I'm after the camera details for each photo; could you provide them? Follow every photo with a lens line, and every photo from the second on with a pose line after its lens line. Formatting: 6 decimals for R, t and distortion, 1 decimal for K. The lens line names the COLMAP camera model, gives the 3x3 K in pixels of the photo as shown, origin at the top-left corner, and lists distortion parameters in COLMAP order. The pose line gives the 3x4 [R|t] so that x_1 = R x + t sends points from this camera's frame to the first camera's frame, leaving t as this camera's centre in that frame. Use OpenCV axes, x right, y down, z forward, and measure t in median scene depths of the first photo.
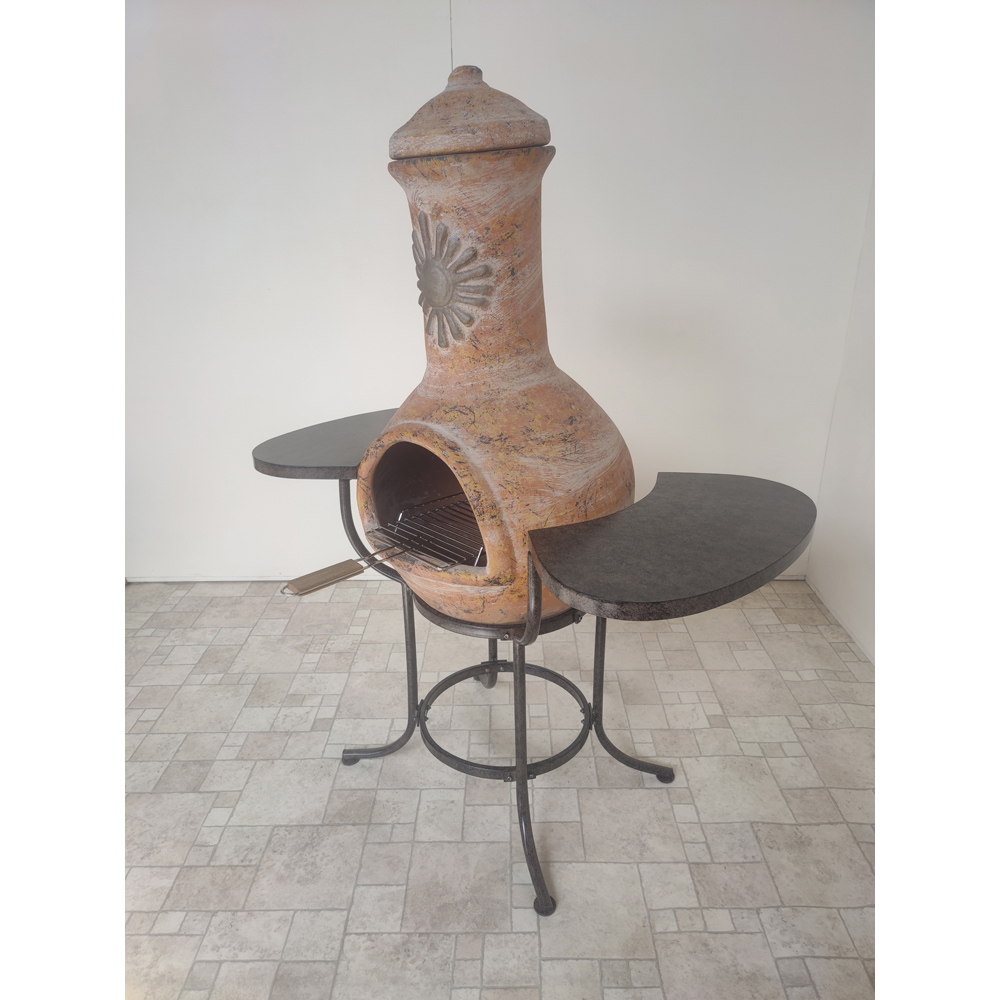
lens RADIAL K [[728.9, 0, 496.3], [0, 728.9, 497.0], [0, 0, 1]] dist [0.096977, -0.106171]
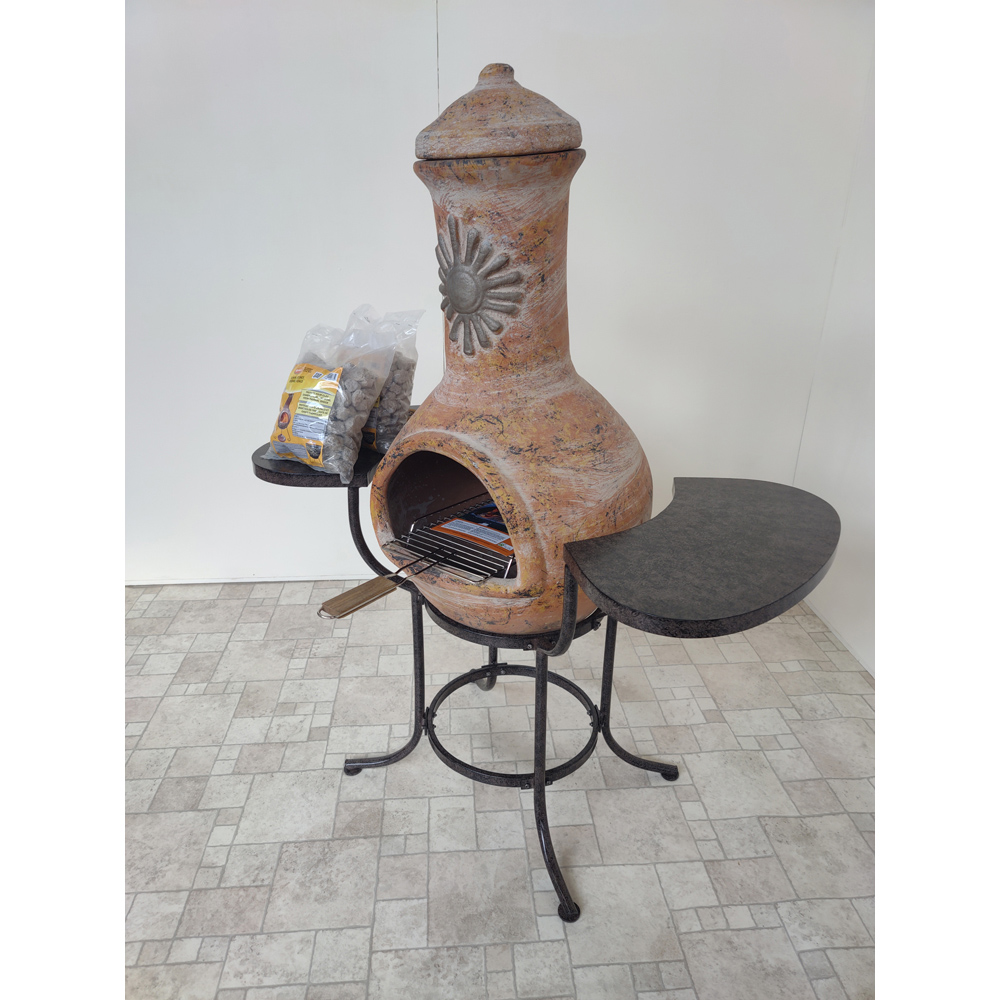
lens RADIAL K [[728.9, 0, 487.2], [0, 728.9, 497.4], [0, 0, 1]] dist [0.096977, -0.106171]
pose [[0.996902, -0.012547, 0.077650, -0.105852], [0.010651, 0.999636, 0.024790, -0.032367], [-0.077933, -0.023886, 0.996672, 0.019506]]
